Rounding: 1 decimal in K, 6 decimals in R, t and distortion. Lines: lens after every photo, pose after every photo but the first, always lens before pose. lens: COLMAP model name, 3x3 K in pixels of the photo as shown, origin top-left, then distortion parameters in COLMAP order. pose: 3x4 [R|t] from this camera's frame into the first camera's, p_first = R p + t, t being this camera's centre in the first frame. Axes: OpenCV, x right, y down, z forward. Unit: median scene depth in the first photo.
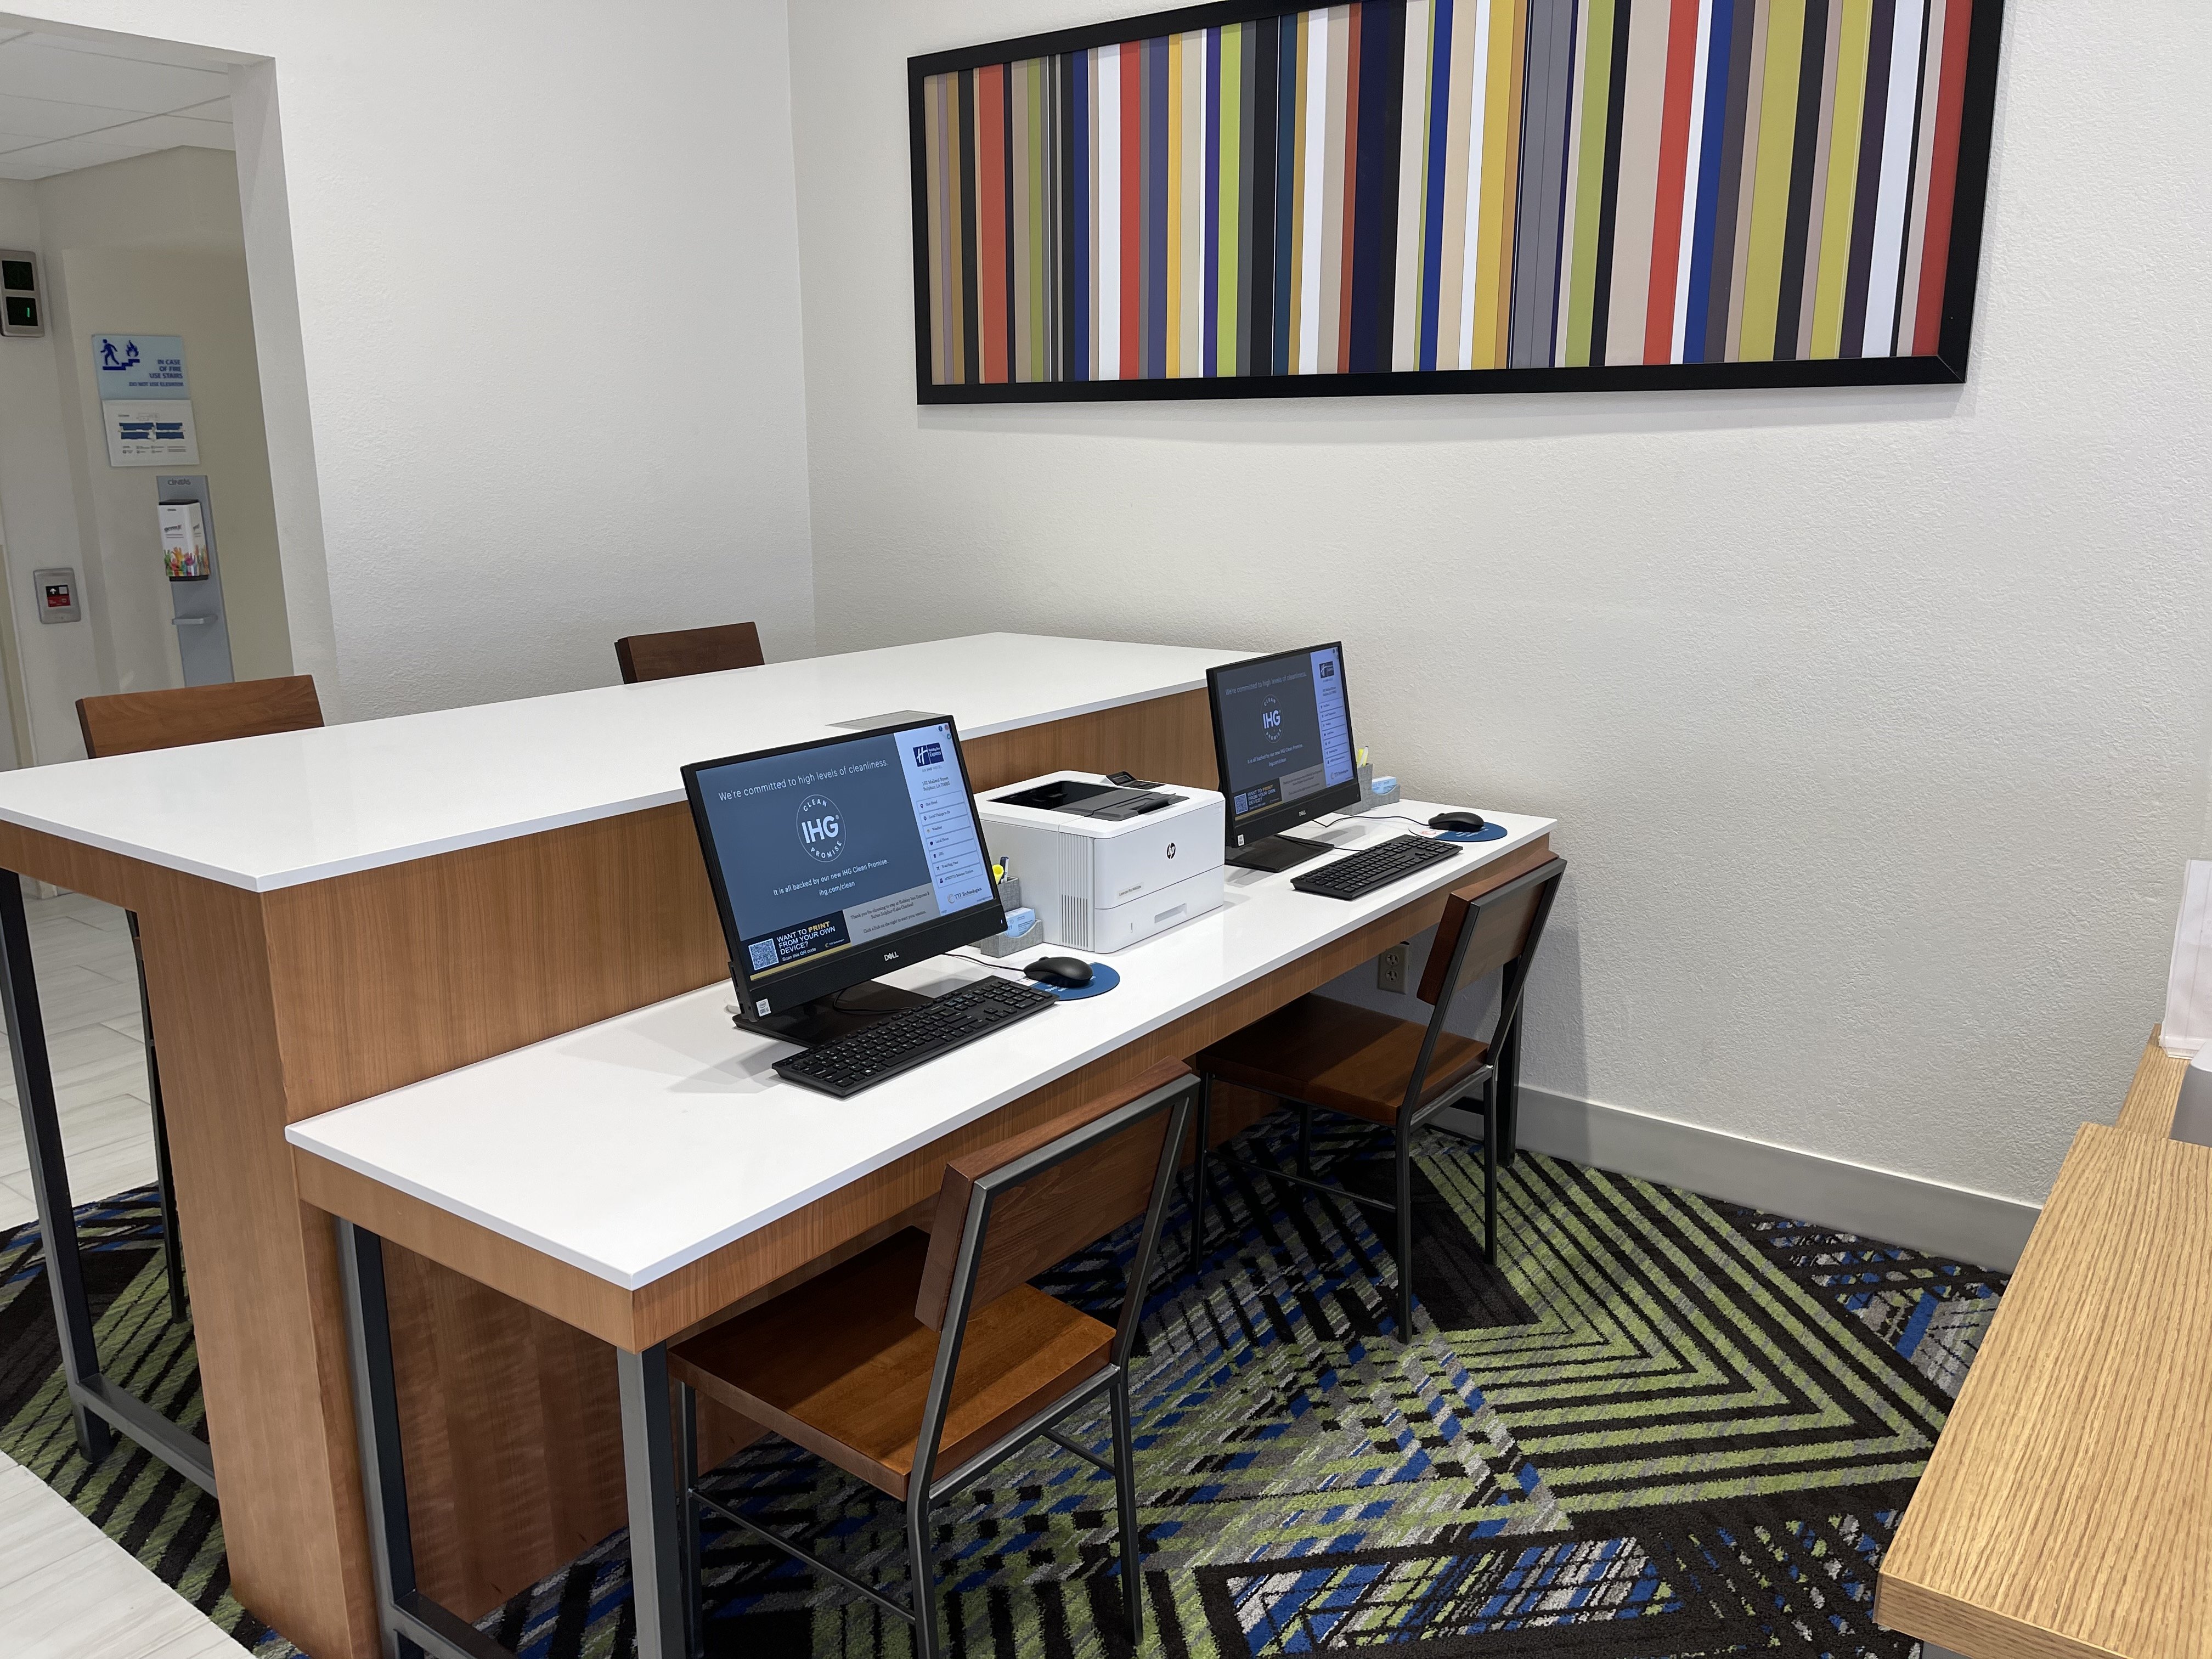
lens RADIAL K [[1681.9, 0, 1101.0], [0, 1681.9, 837.9], [0, 0, 1]] dist [0.024980, -0.021311]
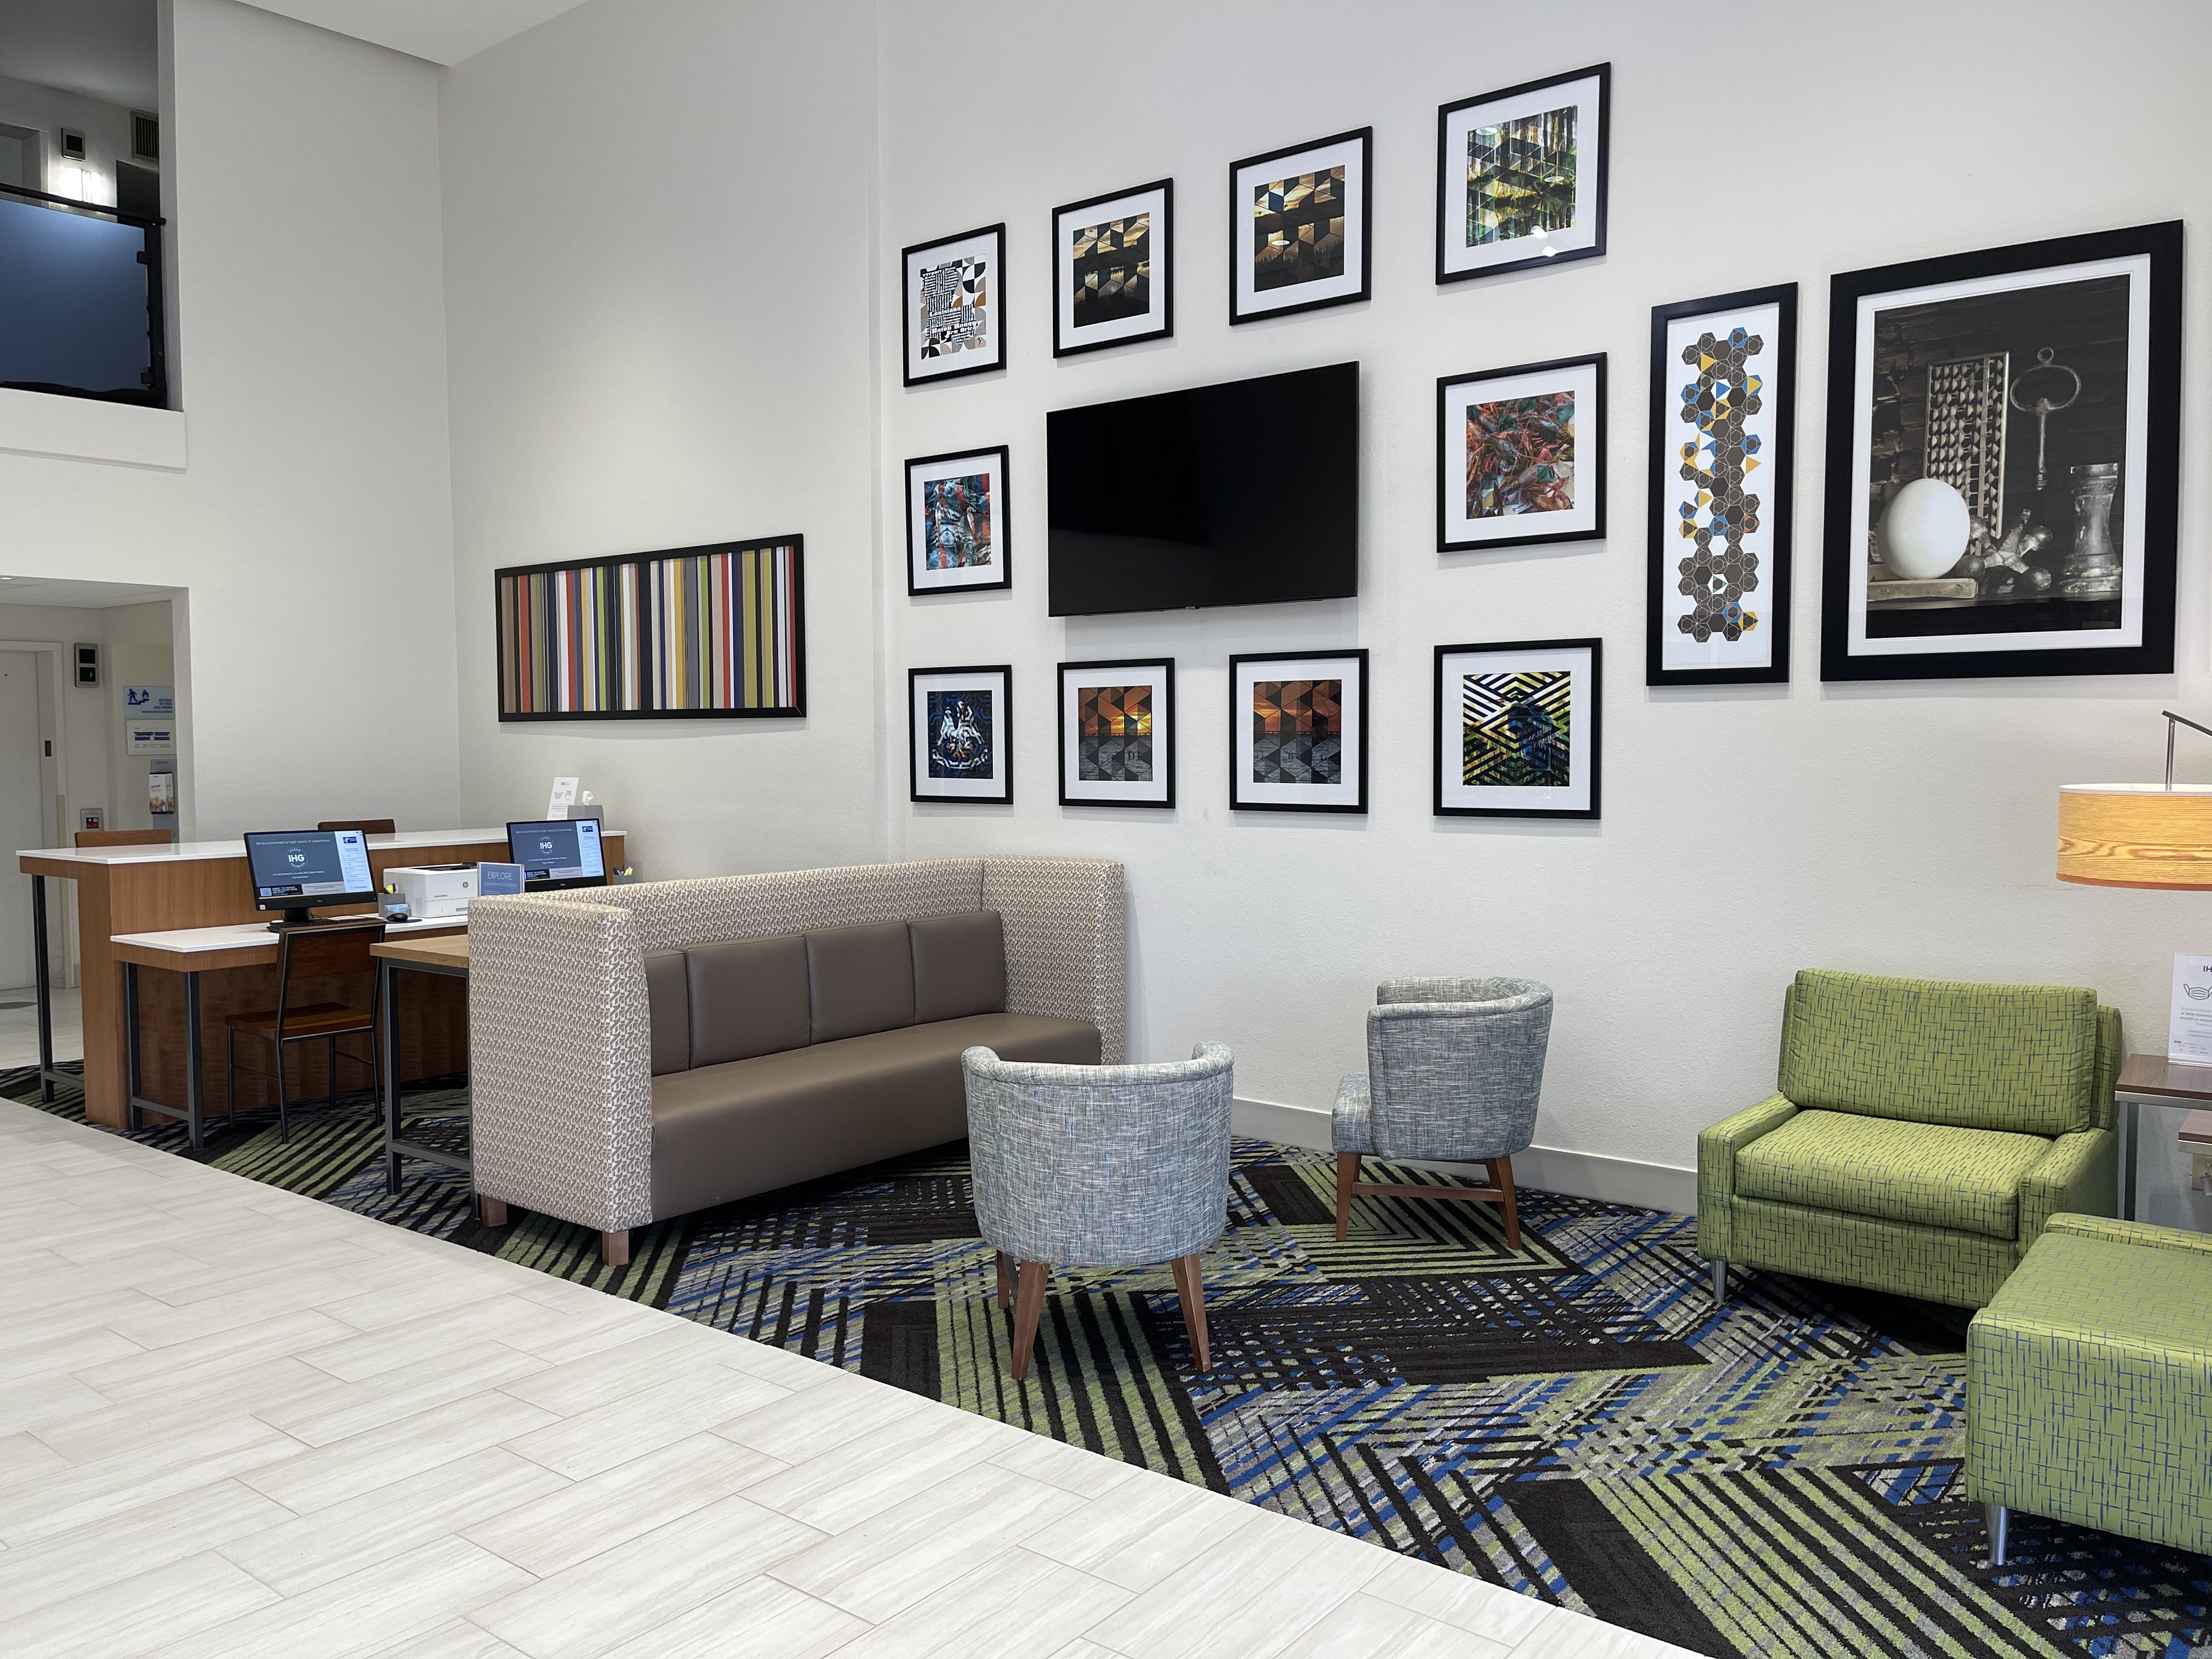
lens RADIAL K [[1681.9, 0, 1112.8], [0, 1681.9, 828.6], [0, 0, 1]] dist [0.024980, -0.021311]
pose [[0.999680, -0.000313, -0.025288, 0.833147], [-0.004233, 0.983750, -0.179495, 0.289910], [0.024934, 0.179545, 0.983434, -1.201256]]
